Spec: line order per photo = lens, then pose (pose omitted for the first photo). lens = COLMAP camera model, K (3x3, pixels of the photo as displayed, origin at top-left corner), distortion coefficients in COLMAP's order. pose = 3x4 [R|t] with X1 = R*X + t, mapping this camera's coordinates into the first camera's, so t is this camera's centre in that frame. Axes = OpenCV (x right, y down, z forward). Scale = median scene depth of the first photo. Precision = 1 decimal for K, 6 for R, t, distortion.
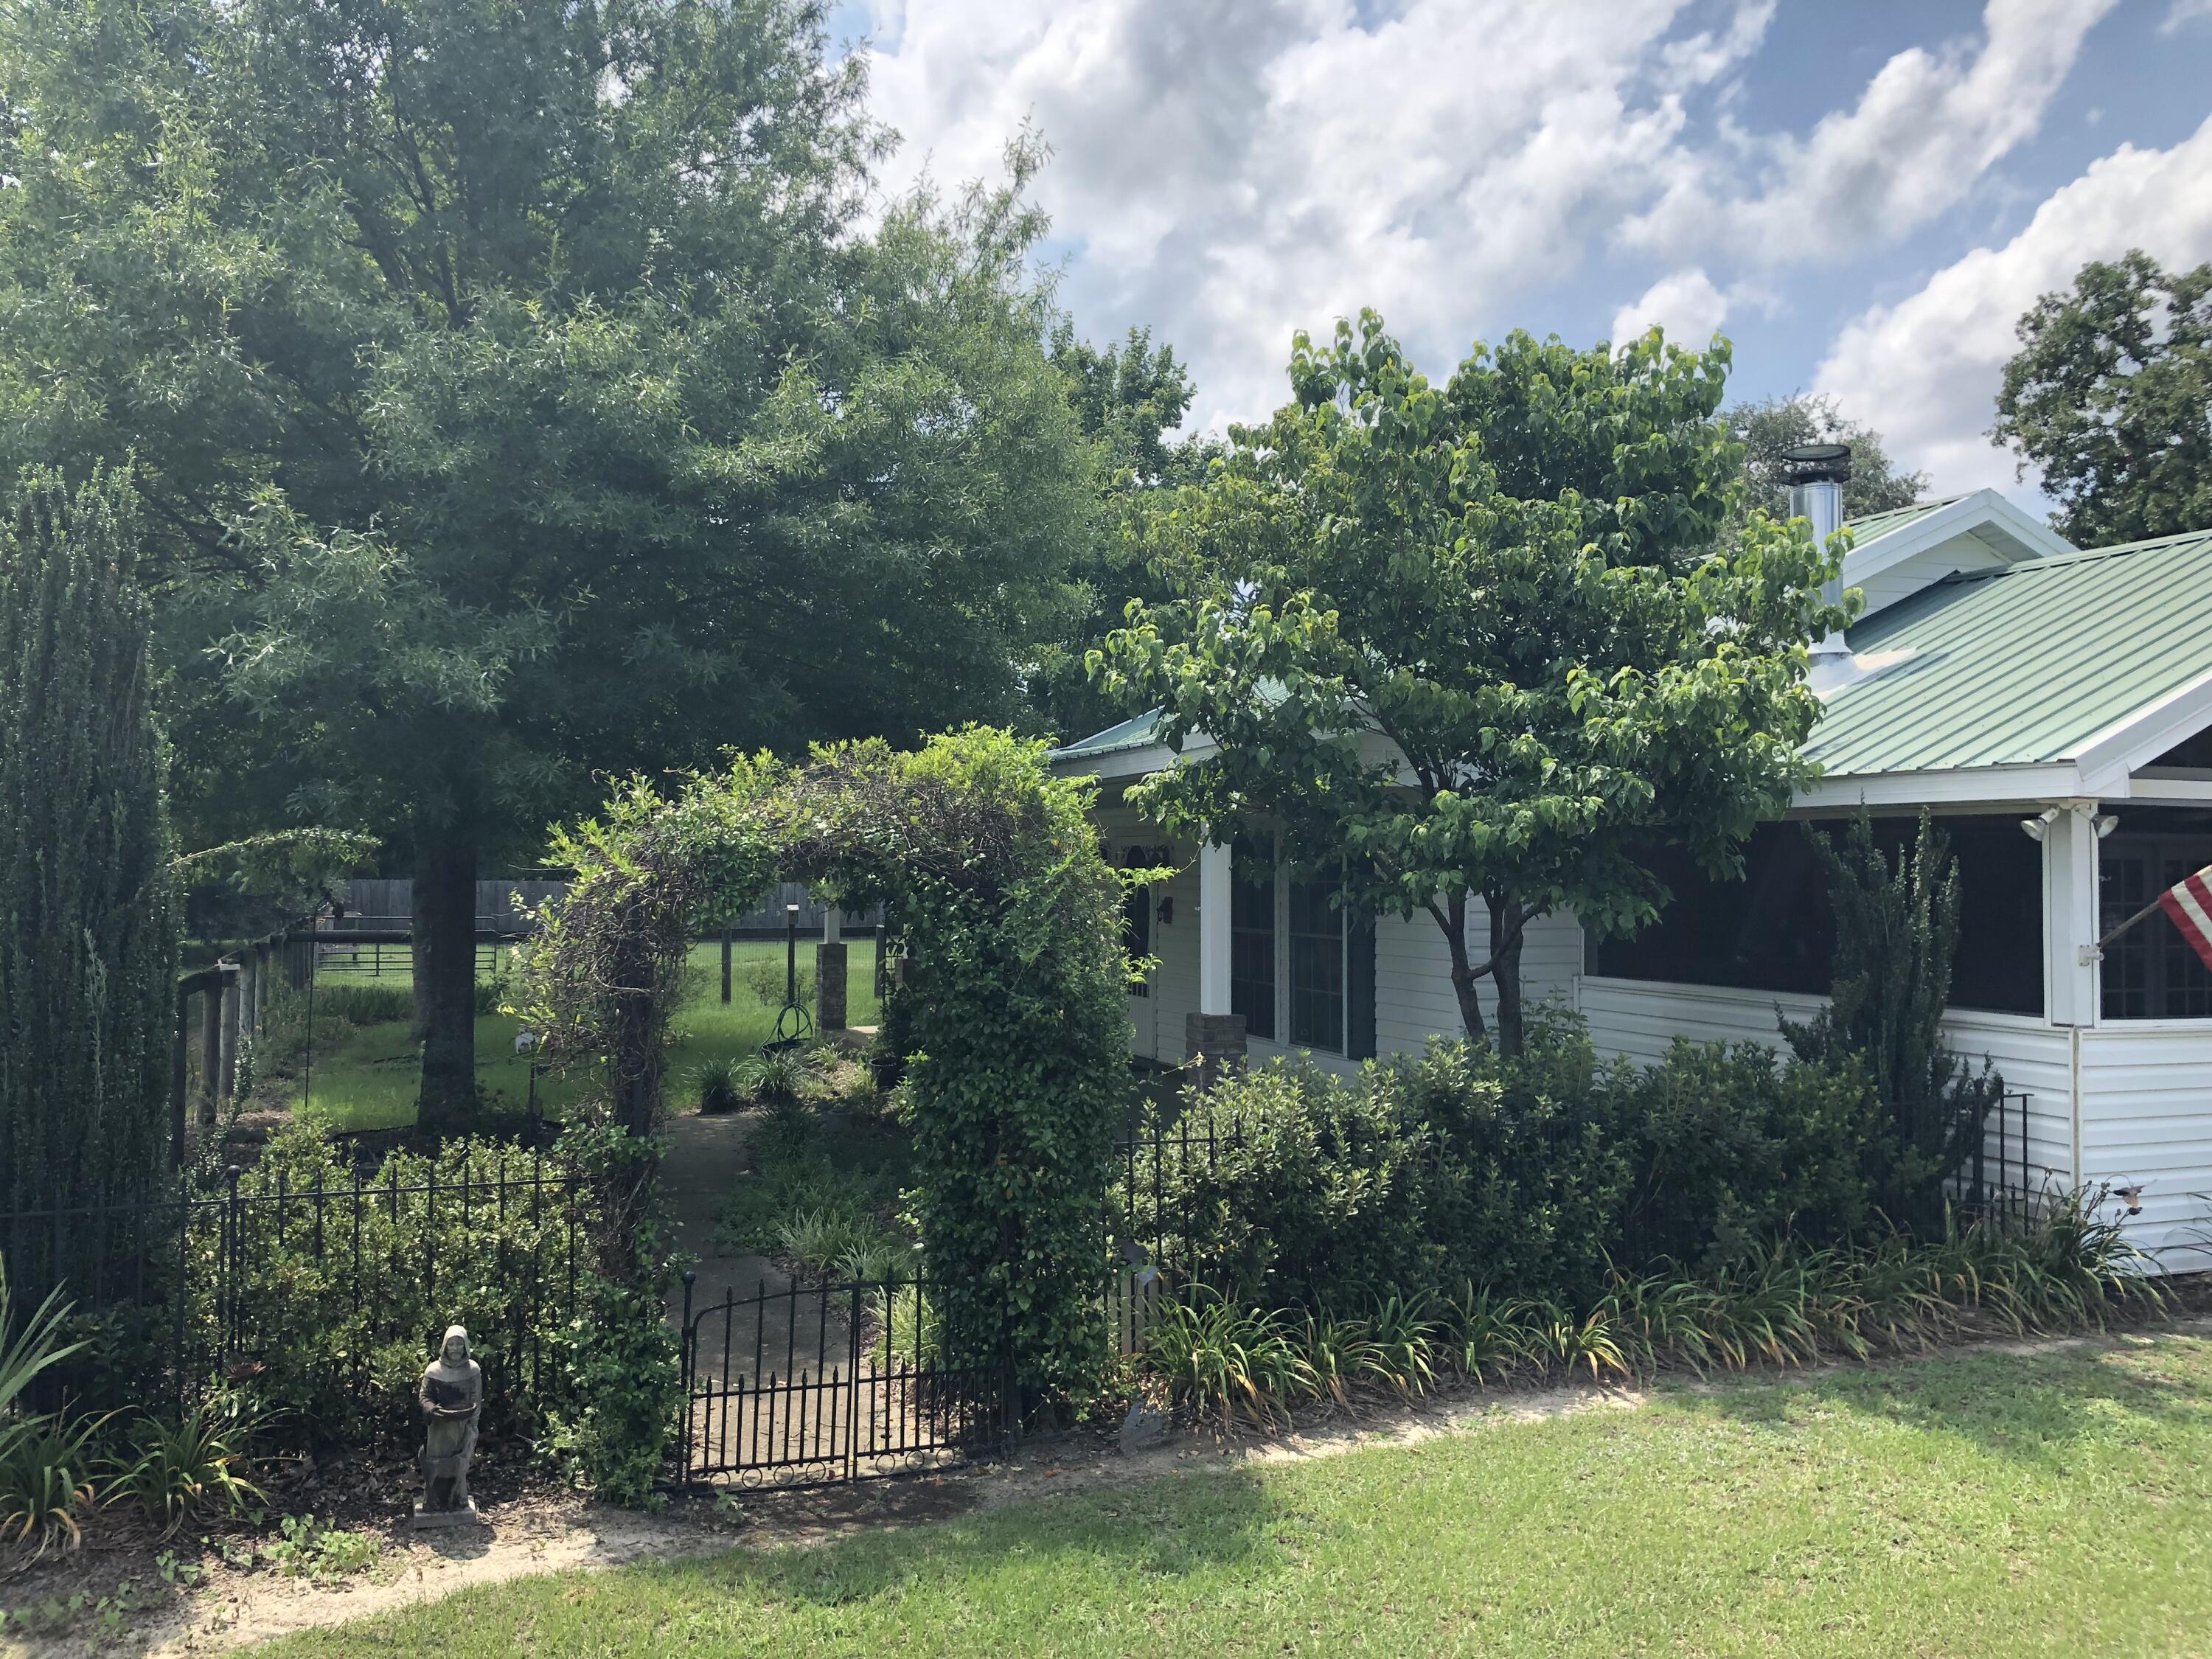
lens RADIAL K [[1770.9, 0, 1106.0], [0, 1770.9, 829.5], [0, 0, 1]] dist [0.003211, 0.001991]
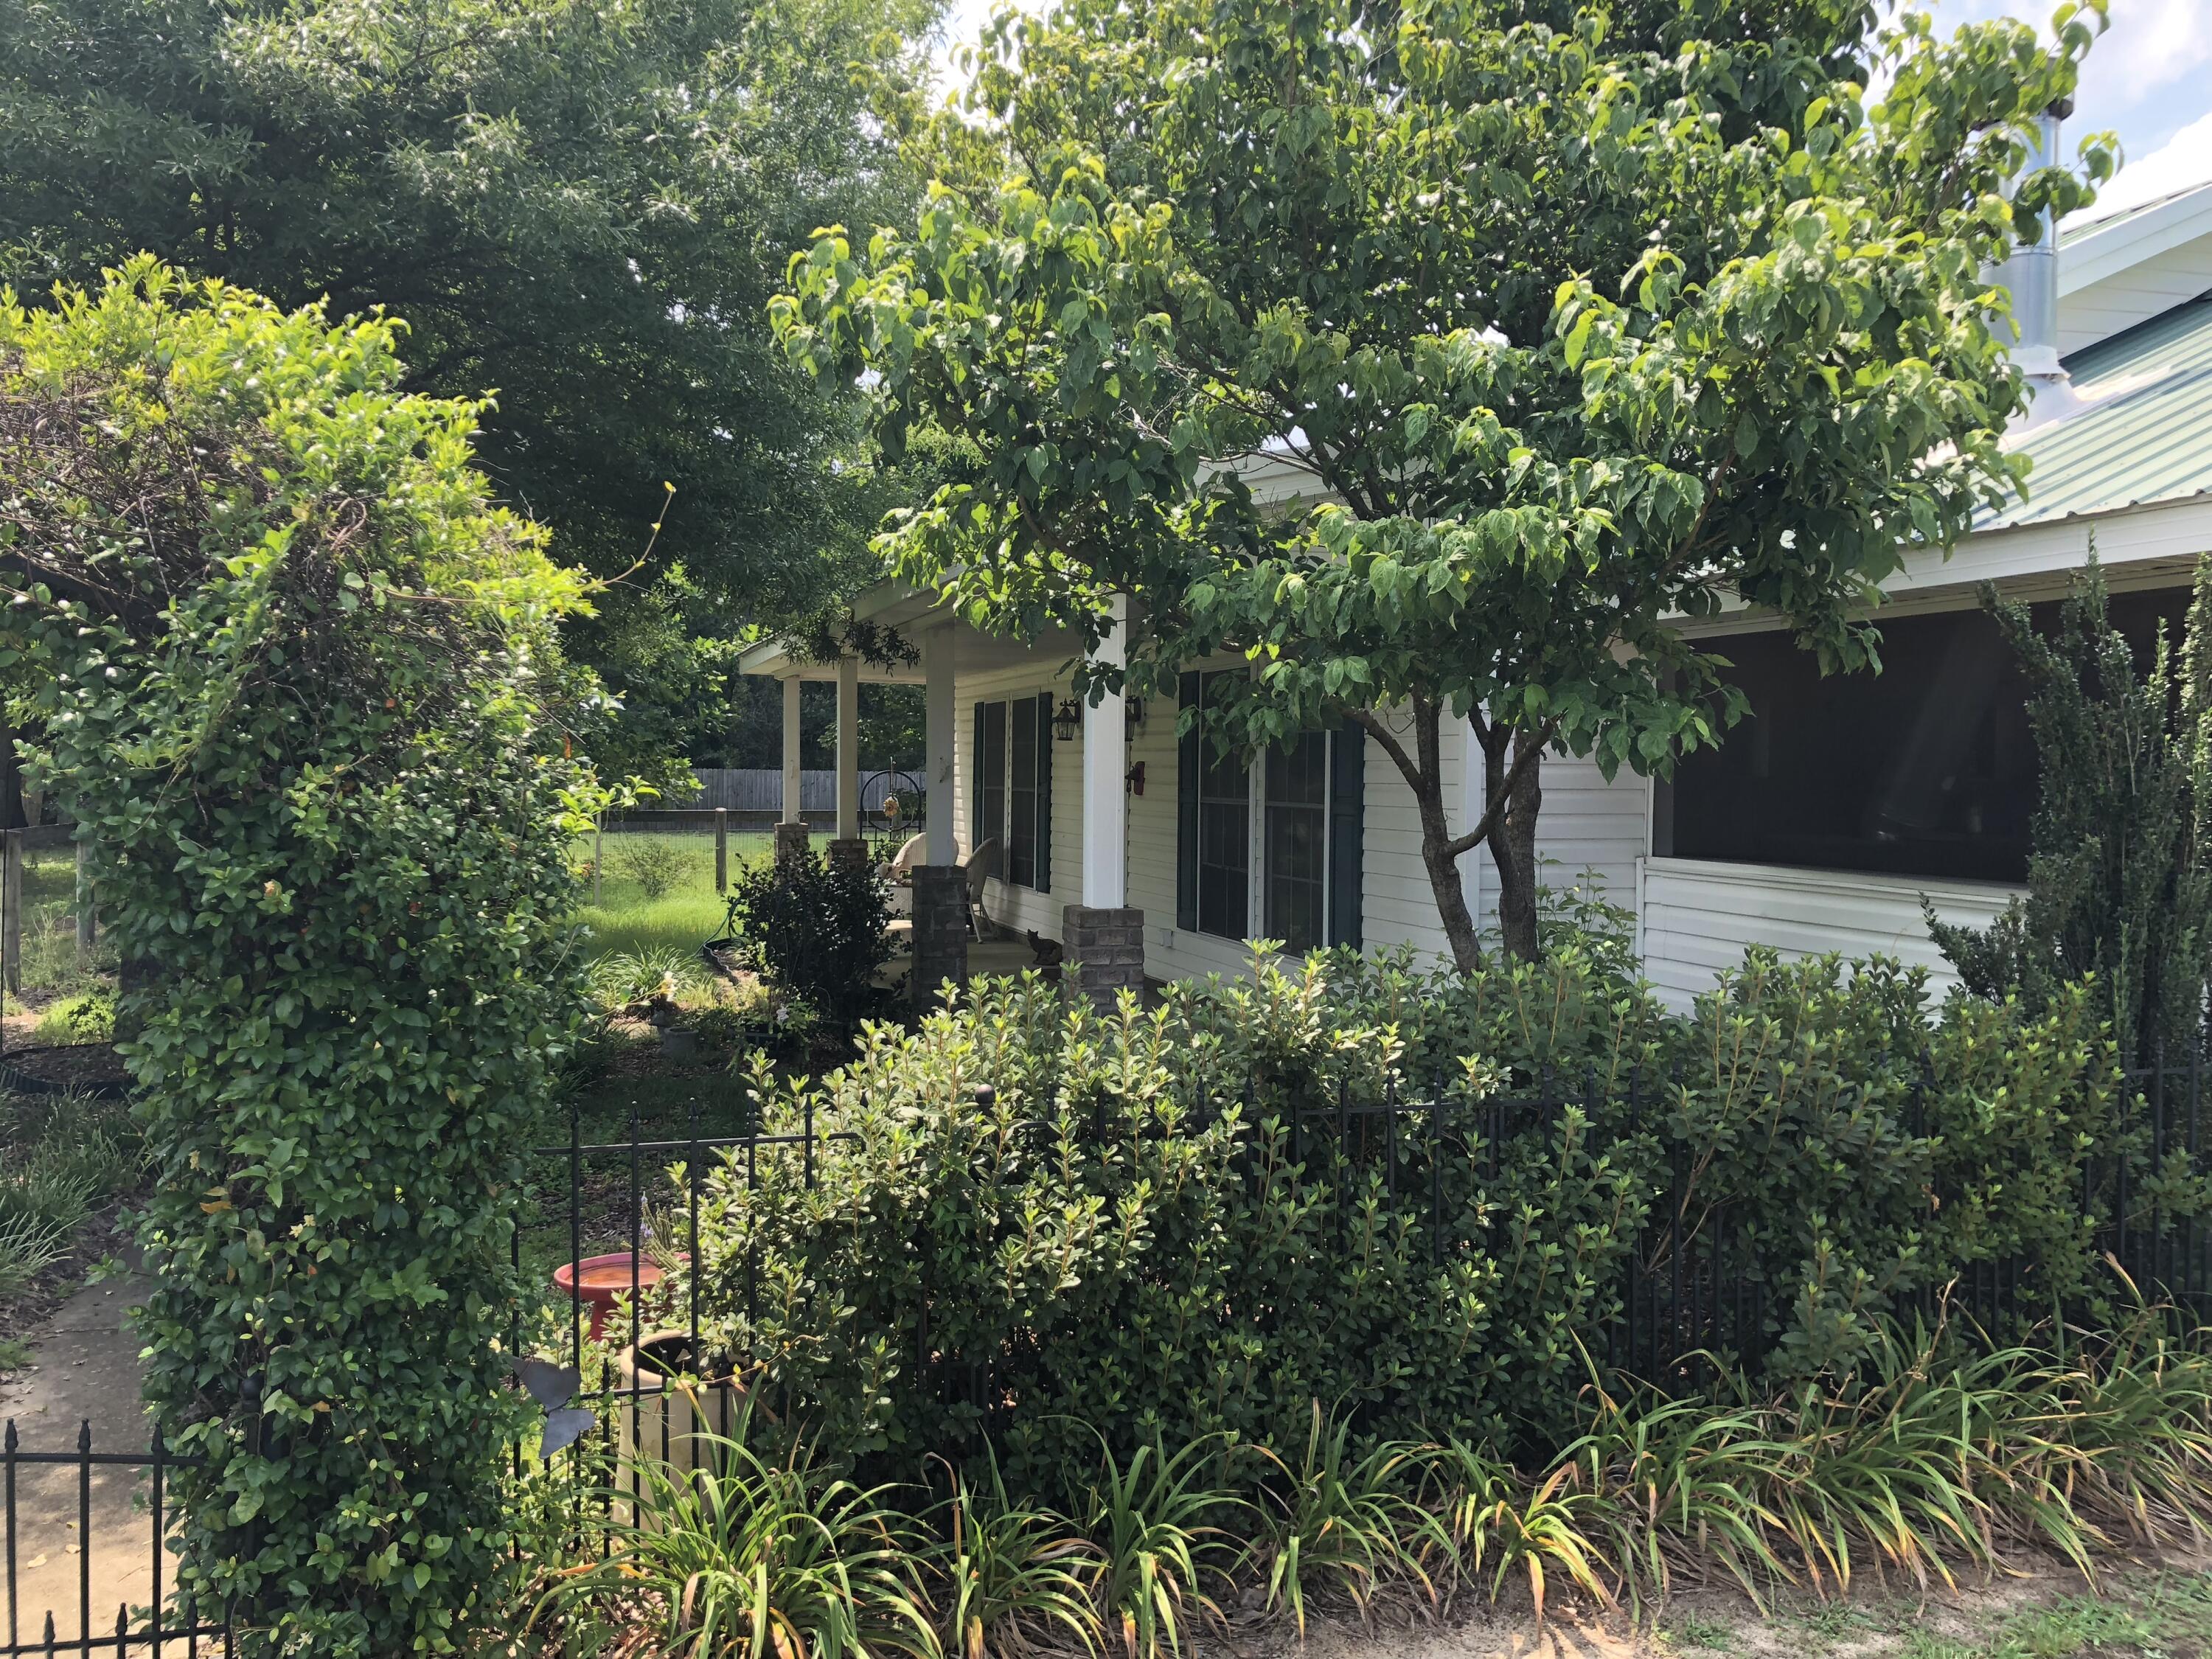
lens RADIAL K [[1816.5, 0, 1106.0], [0, 1816.5, 829.5], [0, 0, 1]] dist [0.006204, 0.005407]
pose [[0.997485, 0.005529, -0.070661, 0.168394], [-0.001455, 0.998340, 0.057583, 0.048894], [0.070862, -0.057335, 0.995837, 0.434270]]
